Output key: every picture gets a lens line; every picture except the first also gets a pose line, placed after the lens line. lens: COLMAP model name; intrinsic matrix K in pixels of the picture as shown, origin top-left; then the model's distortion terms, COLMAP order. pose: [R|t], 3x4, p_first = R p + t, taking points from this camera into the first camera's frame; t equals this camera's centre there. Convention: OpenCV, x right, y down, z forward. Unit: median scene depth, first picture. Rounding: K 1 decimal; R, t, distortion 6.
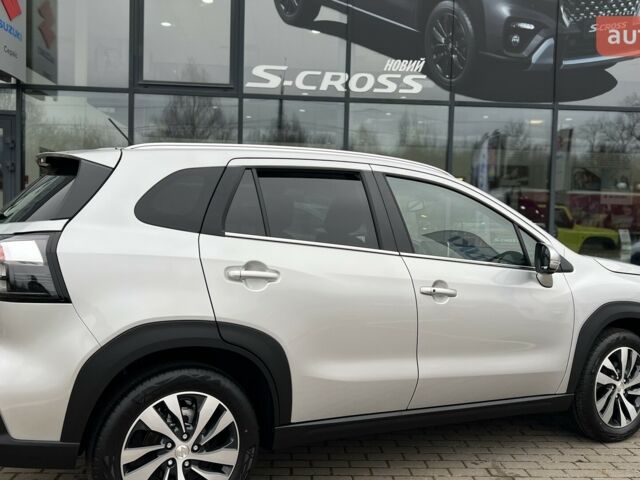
lens RADIAL K [[648.6, 0, 318.9], [0, 648.6, 245.8], [0, 0, 1]] dist [0.015628, 0.000000]
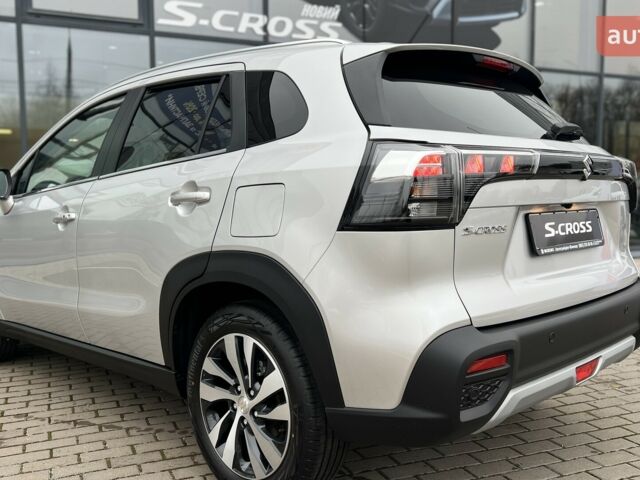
lens RADIAL K [[648.6, 0, 323.2], [0, 648.6, 247.8], [0, 0, 1]] dist [0.015628, 0.000000]
pose [[0.939644, -0.055434, 0.337632, -0.216954], [0.038187, 0.997614, 0.057518, 0.021511], [-0.340015, -0.041154, 0.939519, 0.064183]]
